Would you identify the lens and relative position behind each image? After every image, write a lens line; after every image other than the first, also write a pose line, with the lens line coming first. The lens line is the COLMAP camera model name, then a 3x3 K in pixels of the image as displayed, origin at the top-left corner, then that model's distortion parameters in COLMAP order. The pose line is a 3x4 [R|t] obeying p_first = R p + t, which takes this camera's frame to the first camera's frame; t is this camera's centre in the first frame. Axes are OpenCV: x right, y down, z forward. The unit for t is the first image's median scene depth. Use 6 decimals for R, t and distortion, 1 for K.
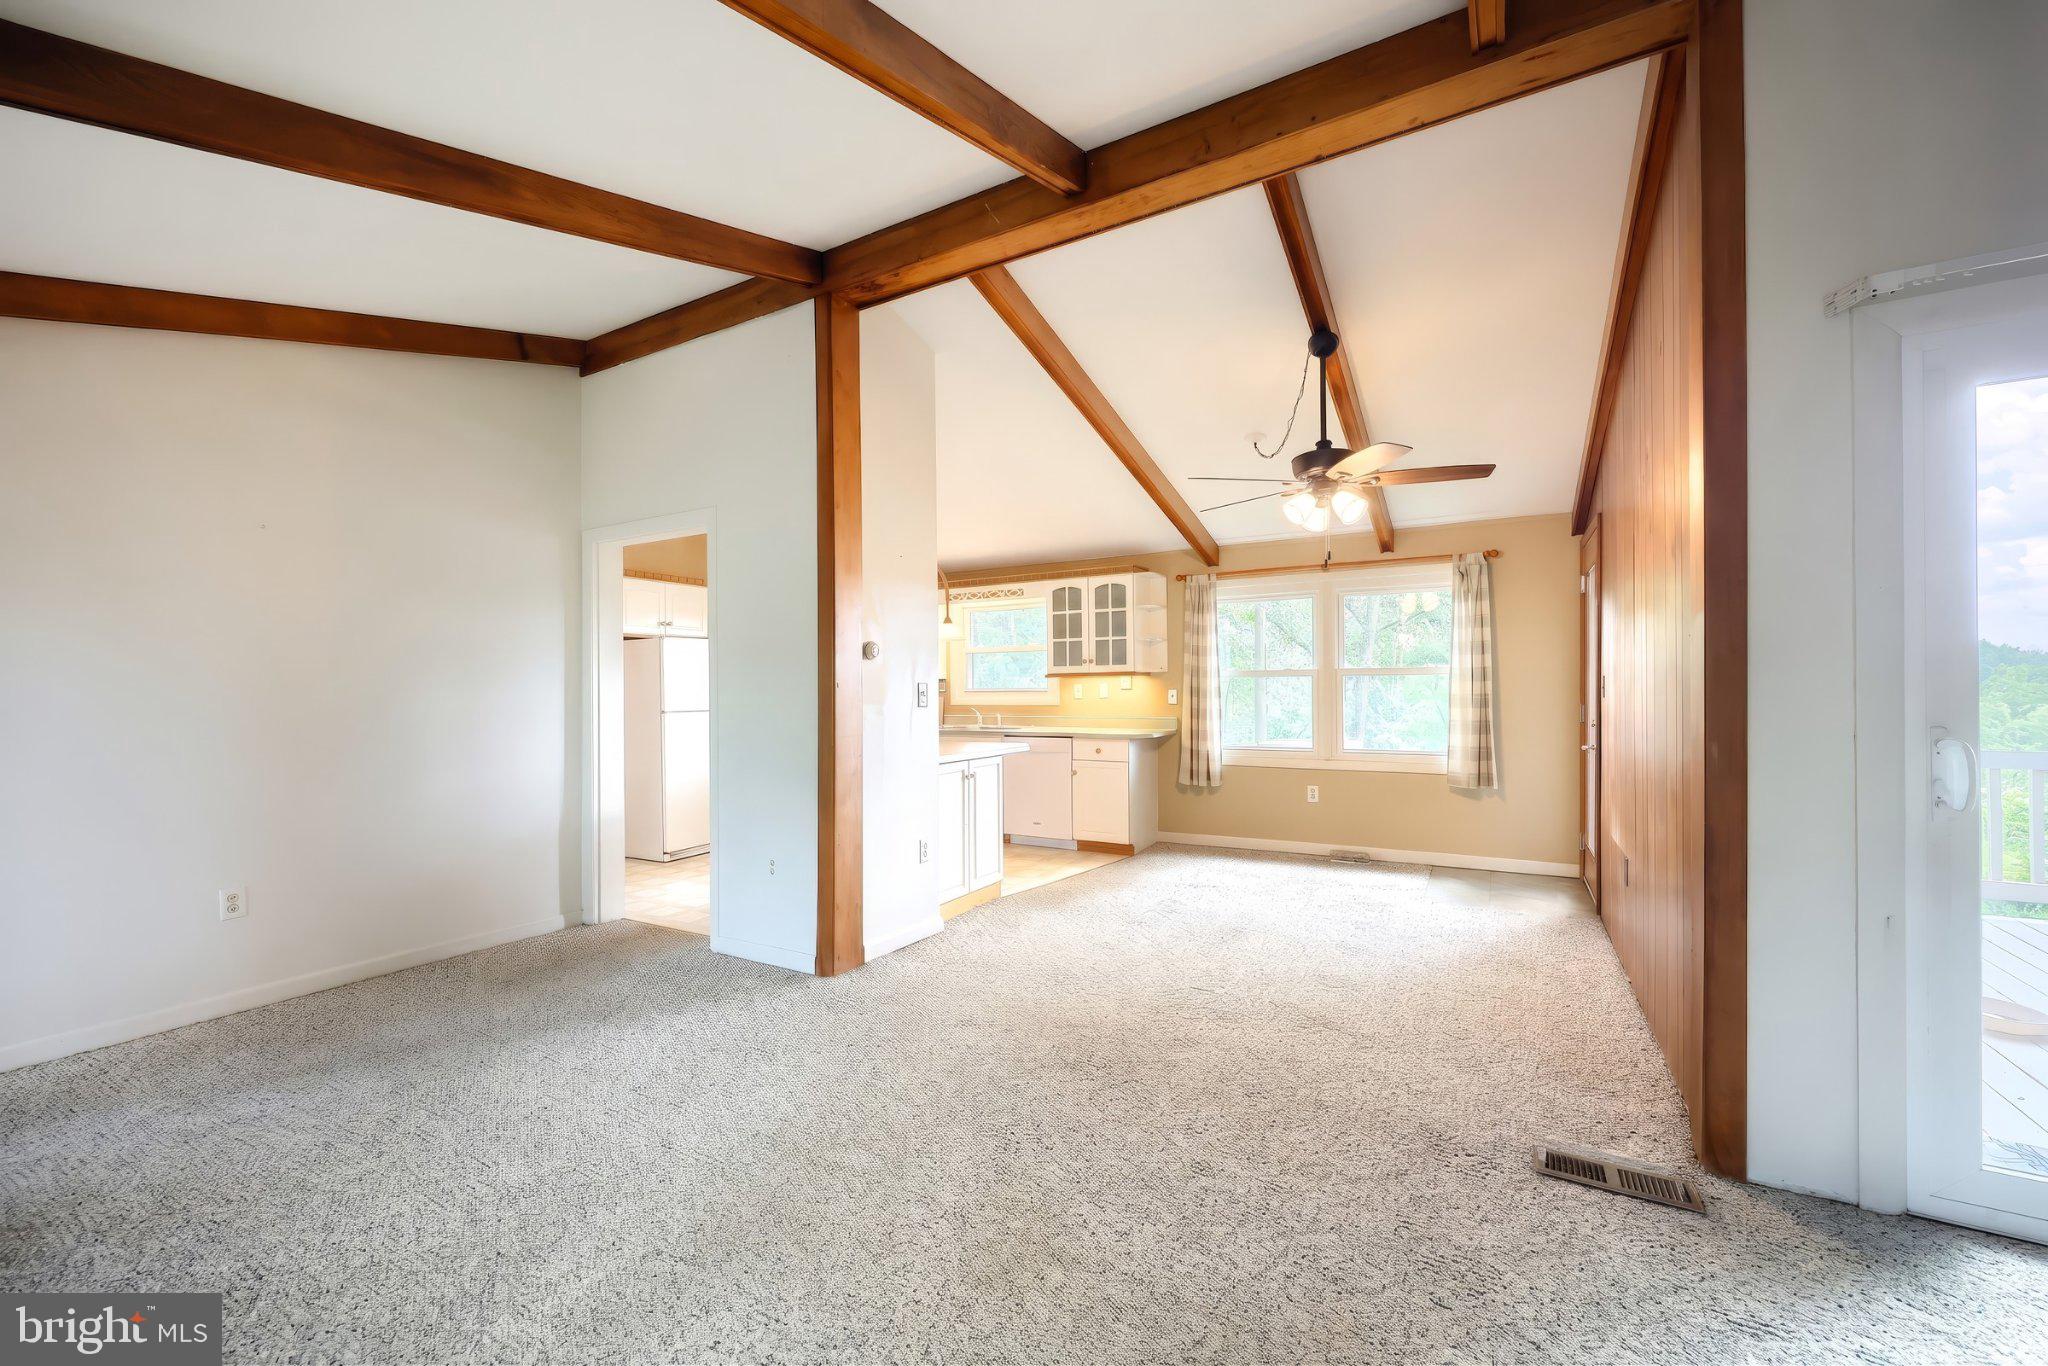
lens RADIAL K [[836.0, 0, 1012.9], [0, 836.0, 686.7], [0, 0, 1]] dist [0.001676, 0.000364]
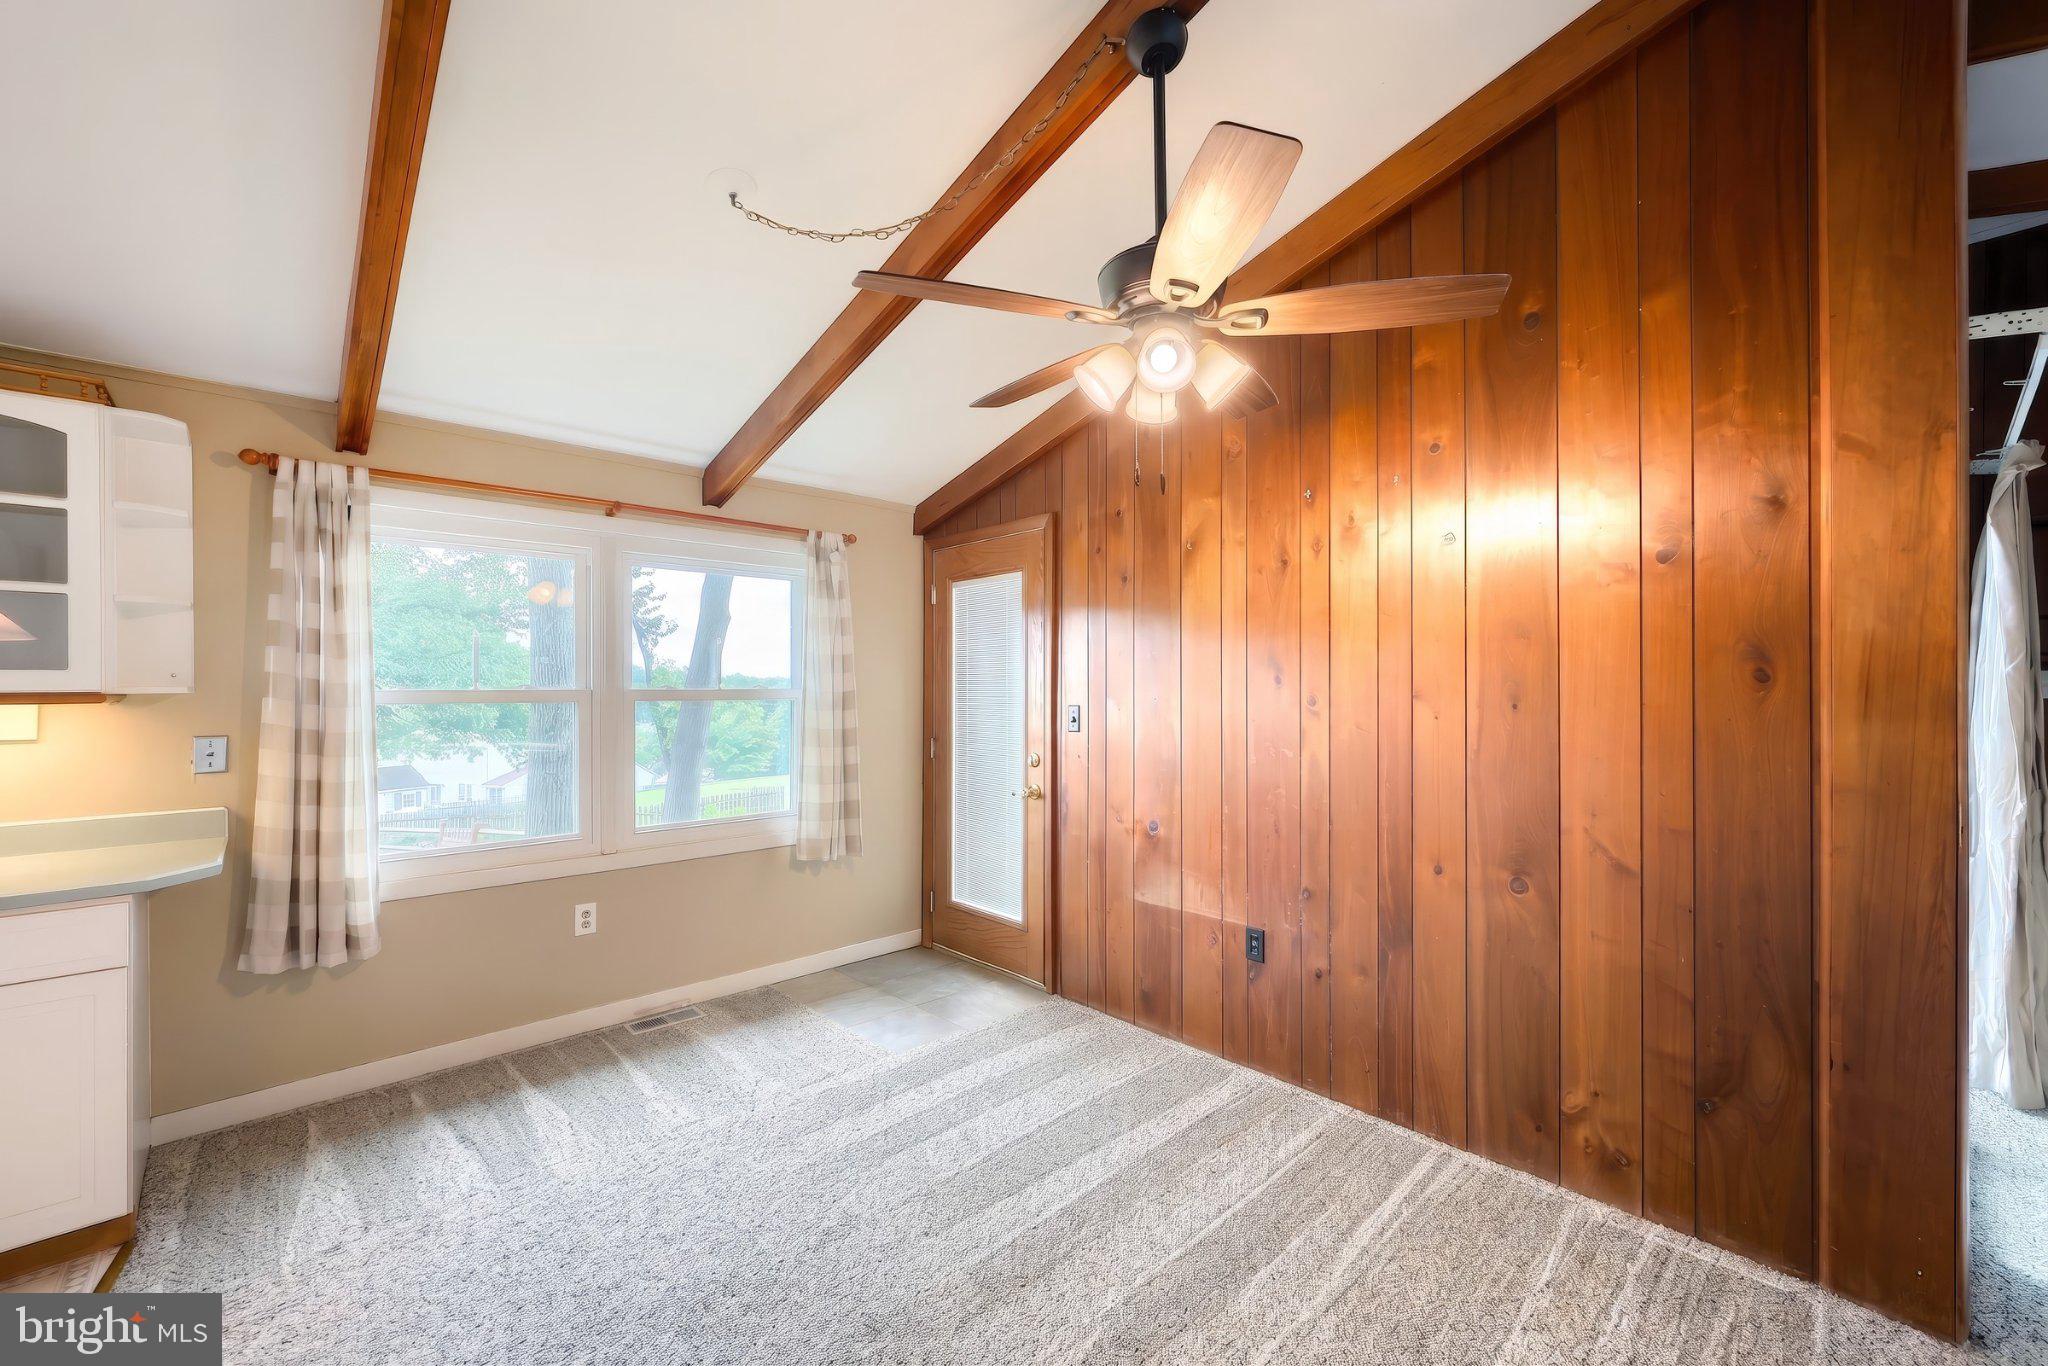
lens RADIAL K [[836.0, 0, 1012.9], [0, 836.0, 686.7], [0, 0, 1]] dist [0.001676, 0.000364]
pose [[0.285379, 0.010028, 0.958362, -0.079168], [-0.000586, 0.999947, -0.010289, -0.016293], [-0.958414, 0.002375, 0.285370, 0.539157]]
